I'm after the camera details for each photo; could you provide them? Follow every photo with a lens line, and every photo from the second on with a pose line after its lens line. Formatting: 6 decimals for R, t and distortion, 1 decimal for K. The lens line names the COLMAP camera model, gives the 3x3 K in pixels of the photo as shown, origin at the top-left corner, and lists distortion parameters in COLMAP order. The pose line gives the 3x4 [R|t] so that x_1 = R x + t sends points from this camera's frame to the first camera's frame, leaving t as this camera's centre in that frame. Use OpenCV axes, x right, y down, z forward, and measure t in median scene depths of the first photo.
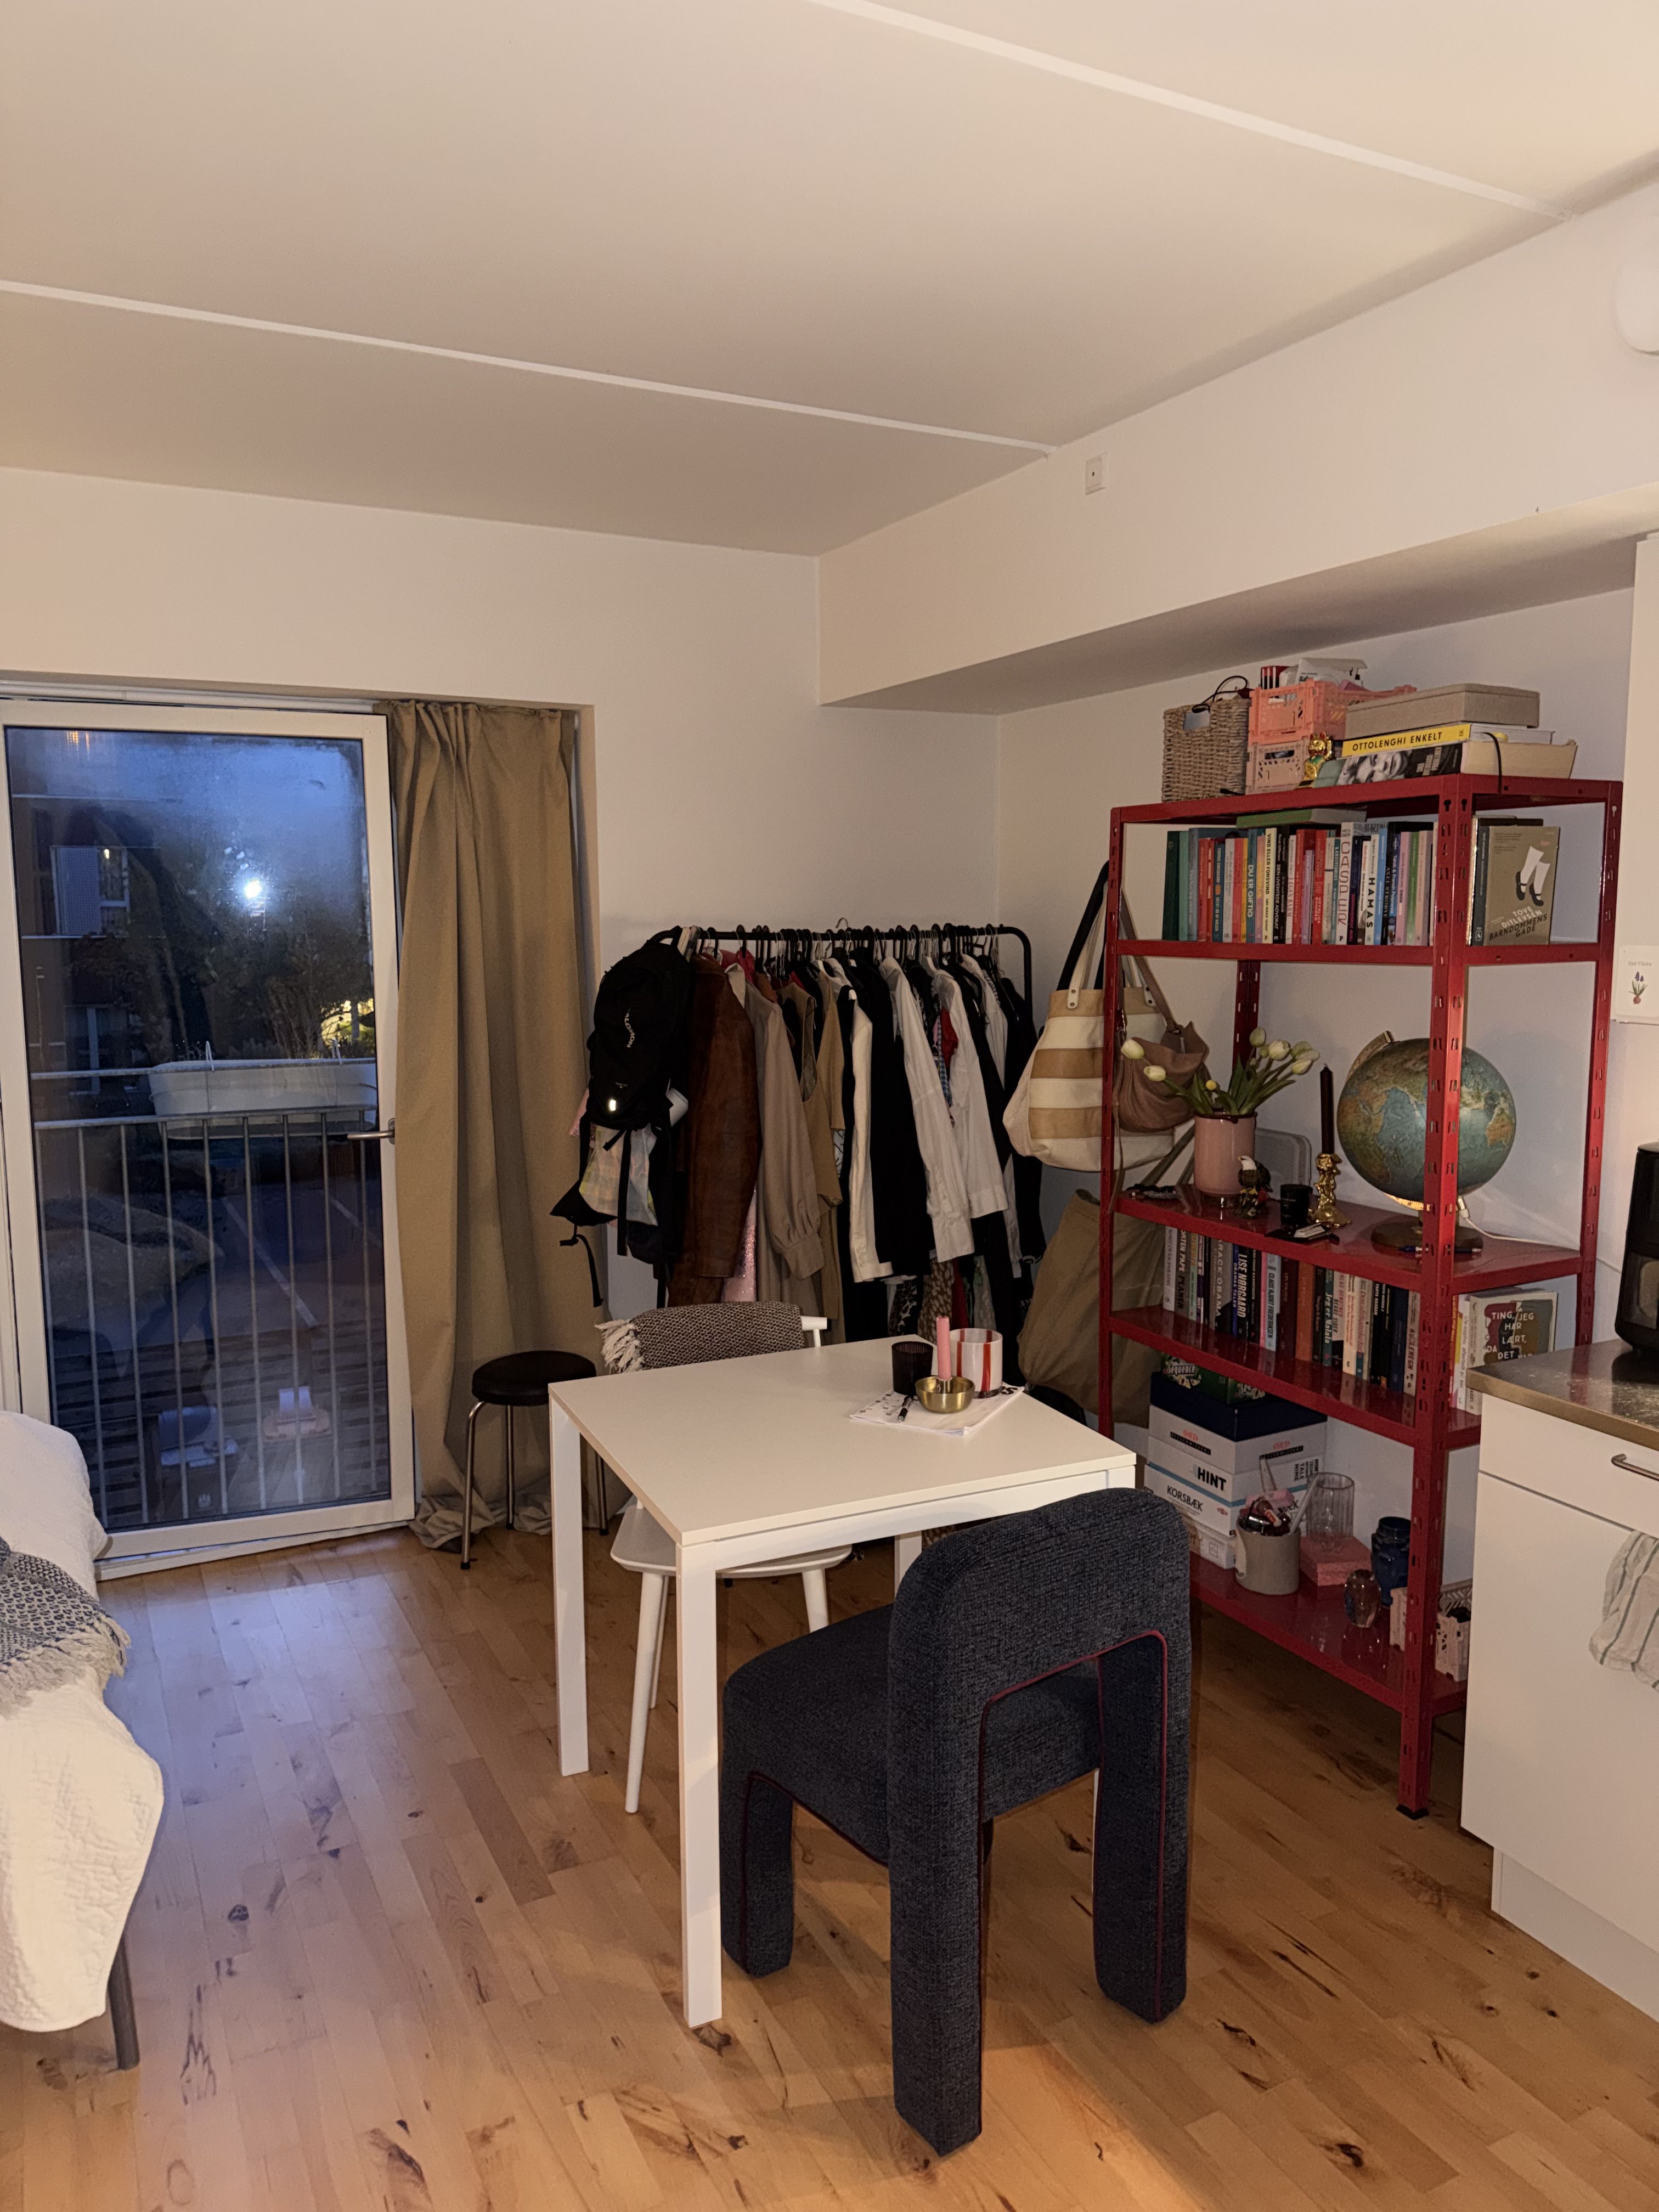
lens RADIAL K [[1583.5, 0, 829.5], [0, 1583.5, 1106.0], [0, 0, 1]] dist [0.009083, -0.034953]
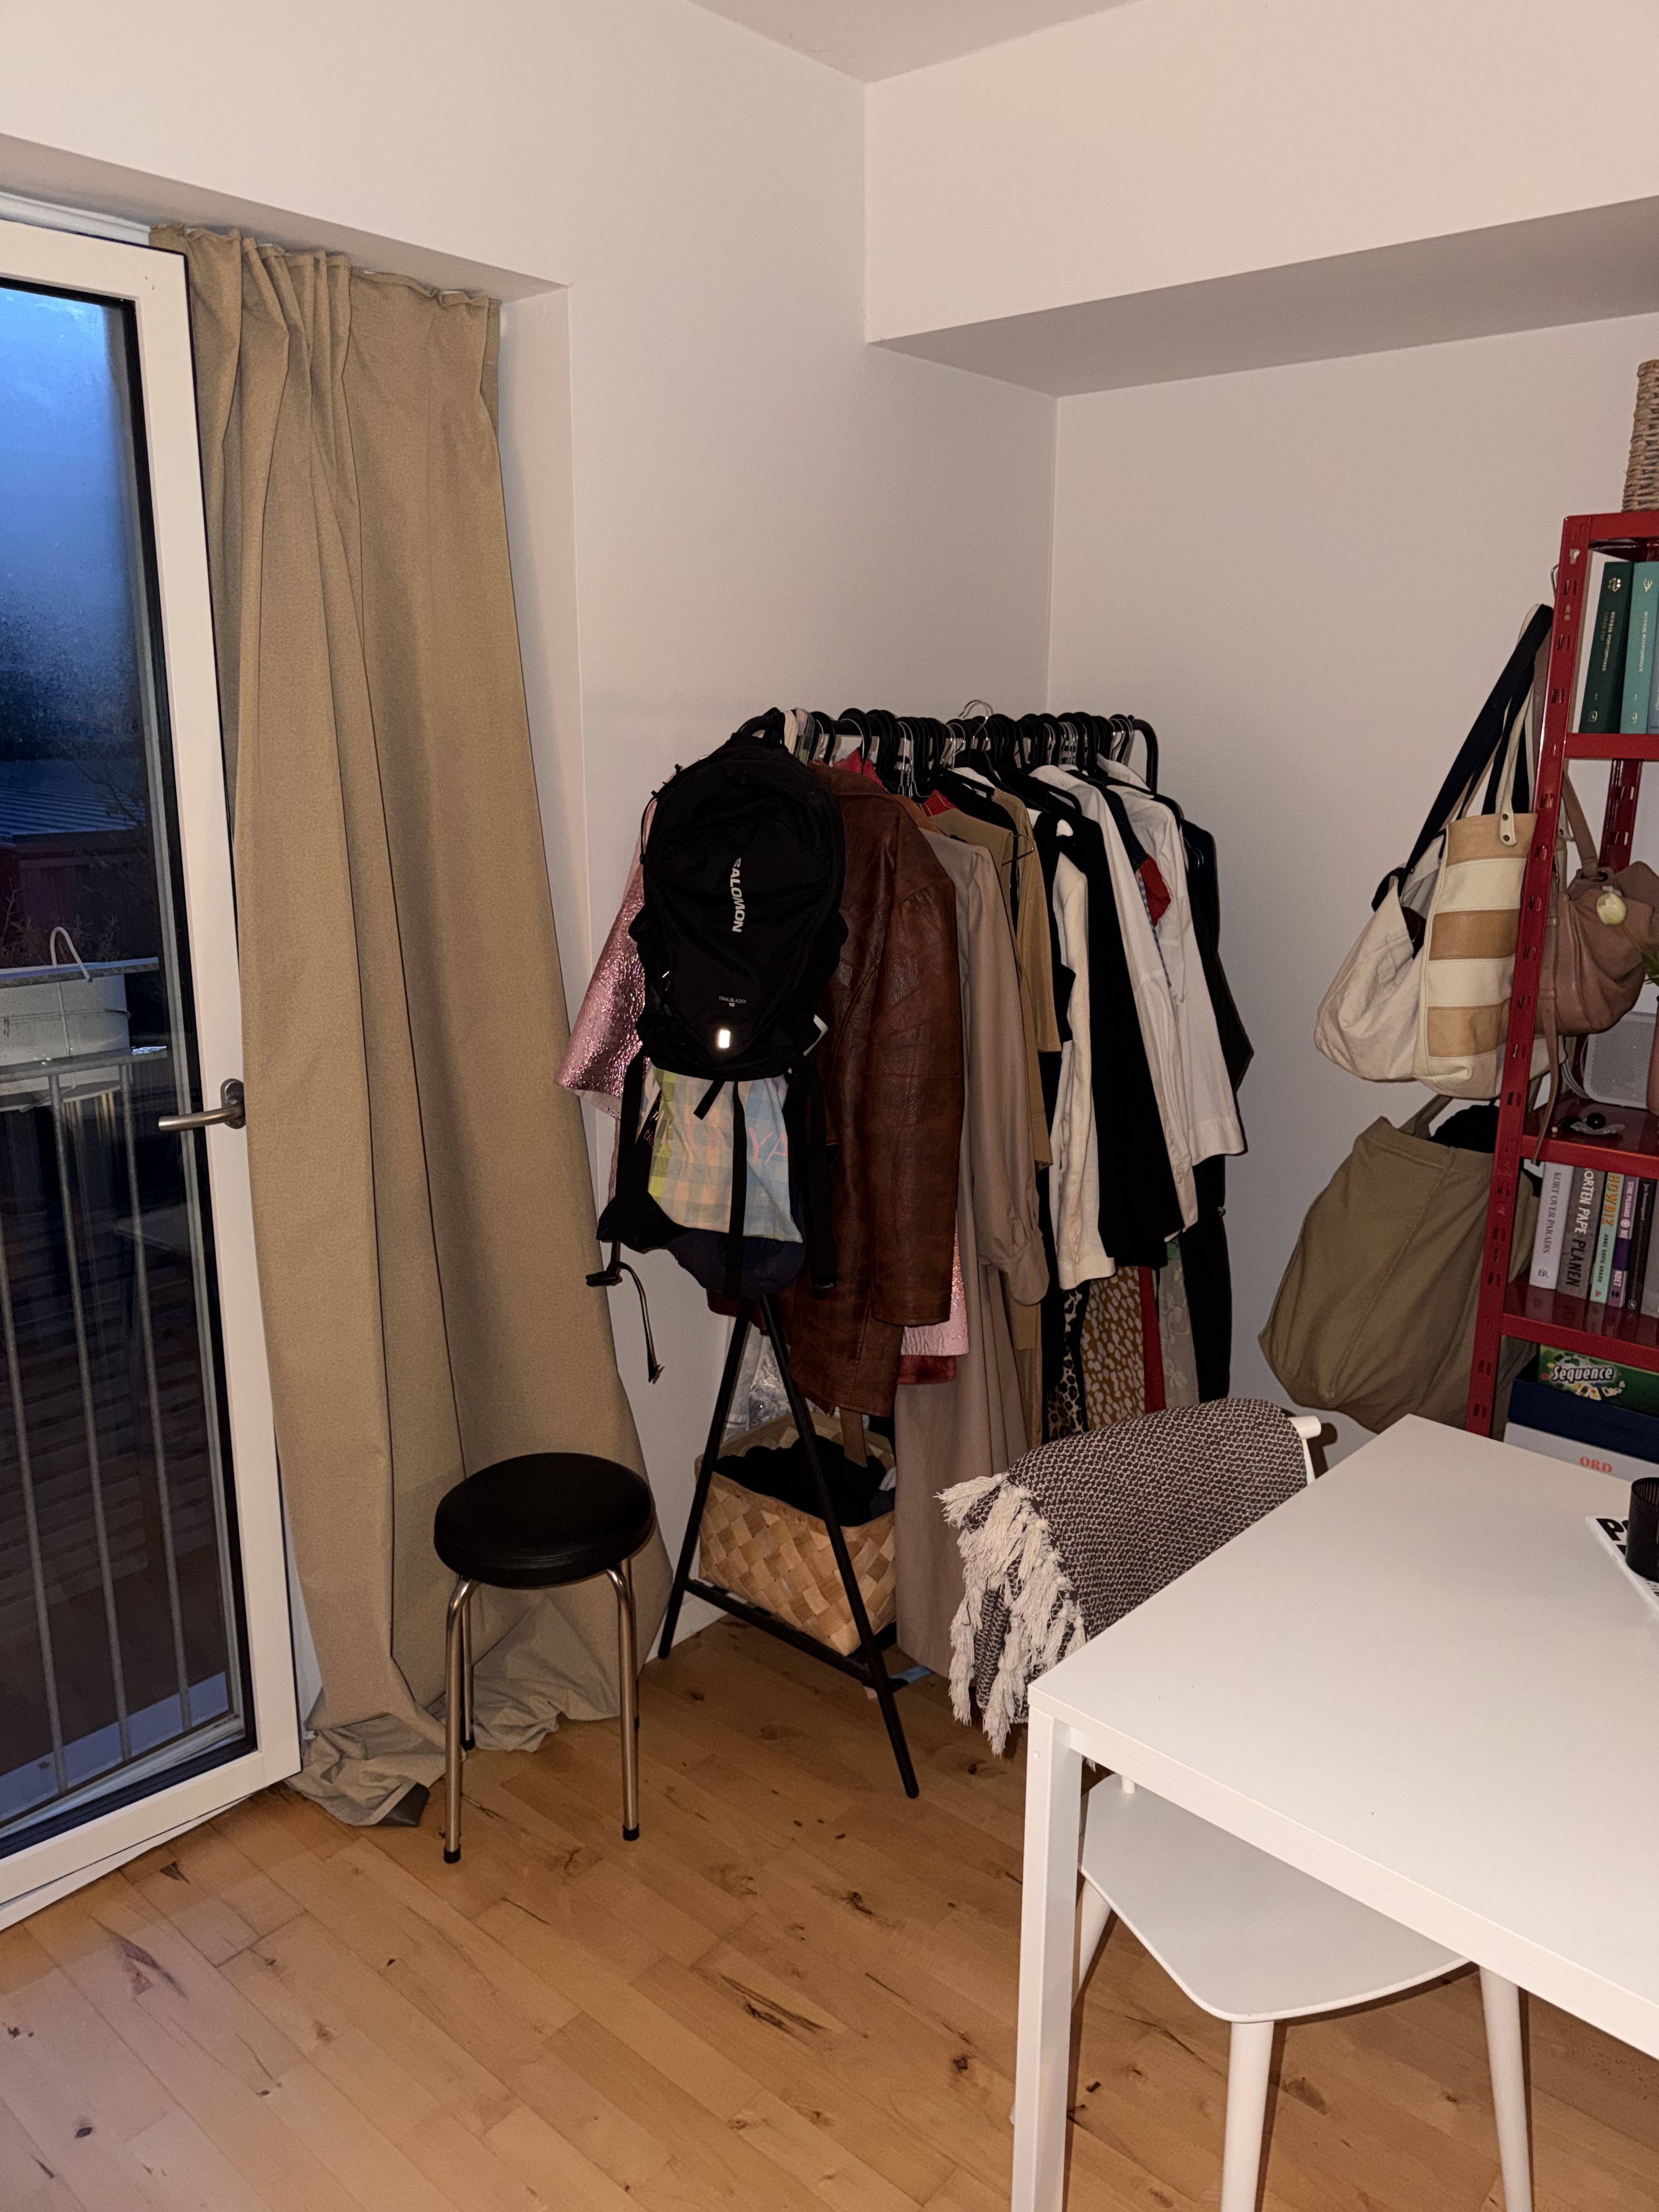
lens RADIAL K [[1583.5, 0, 829.5], [0, 1583.5, 1106.0], [0, 0, 1]] dist [0.009083, -0.034953]
pose [[0.925492, -0.081528, 0.369888, -0.298094], [0.038368, 0.991716, 0.122587, -0.041713], [-0.376818, -0.099261, 0.920954, 0.461610]]
